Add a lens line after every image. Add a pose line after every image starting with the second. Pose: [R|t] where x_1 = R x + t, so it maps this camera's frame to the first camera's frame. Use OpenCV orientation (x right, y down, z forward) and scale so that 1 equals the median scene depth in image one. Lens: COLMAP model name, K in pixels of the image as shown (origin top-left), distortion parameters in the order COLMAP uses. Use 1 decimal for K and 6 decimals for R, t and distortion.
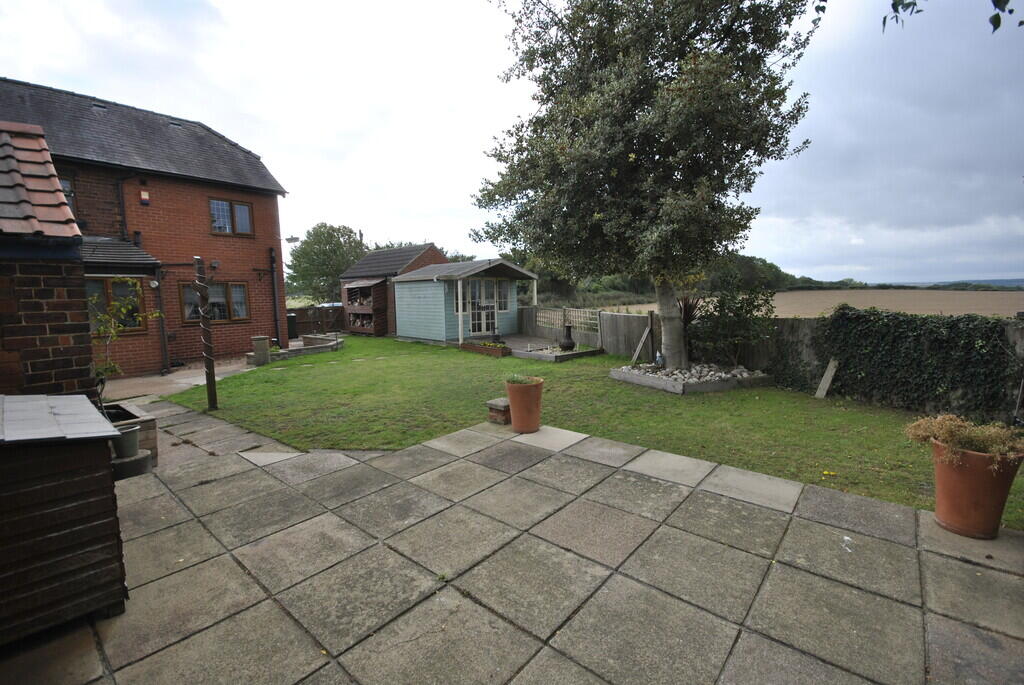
lens RADIAL K [[452.9, 0, 517.8], [0, 452.9, 343.4], [0, 0, 1]] dist [-0.002931, -0.001736]
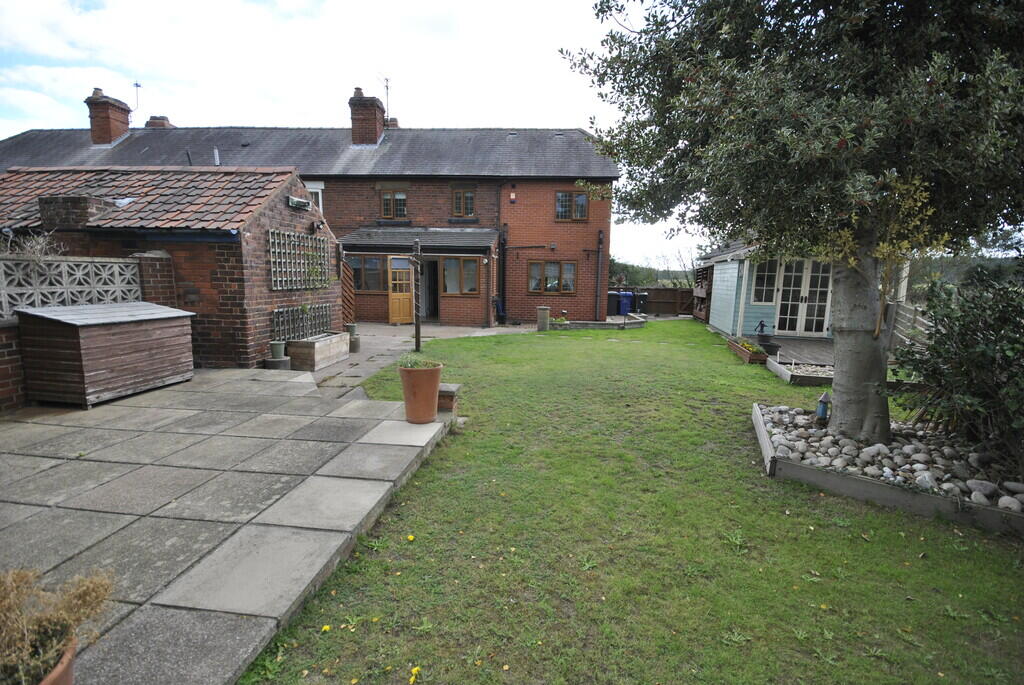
lens RADIAL K [[452.9, 0, 515.8], [0, 452.9, 342.1], [0, 0, 1]] dist [-0.002931, -0.001736]
pose [[0.545887, 0.149673, -0.824382, 0.956966], [-0.122501, 0.987599, 0.098190, -0.082332], [0.828855, 0.047387, 0.557453, 0.742601]]
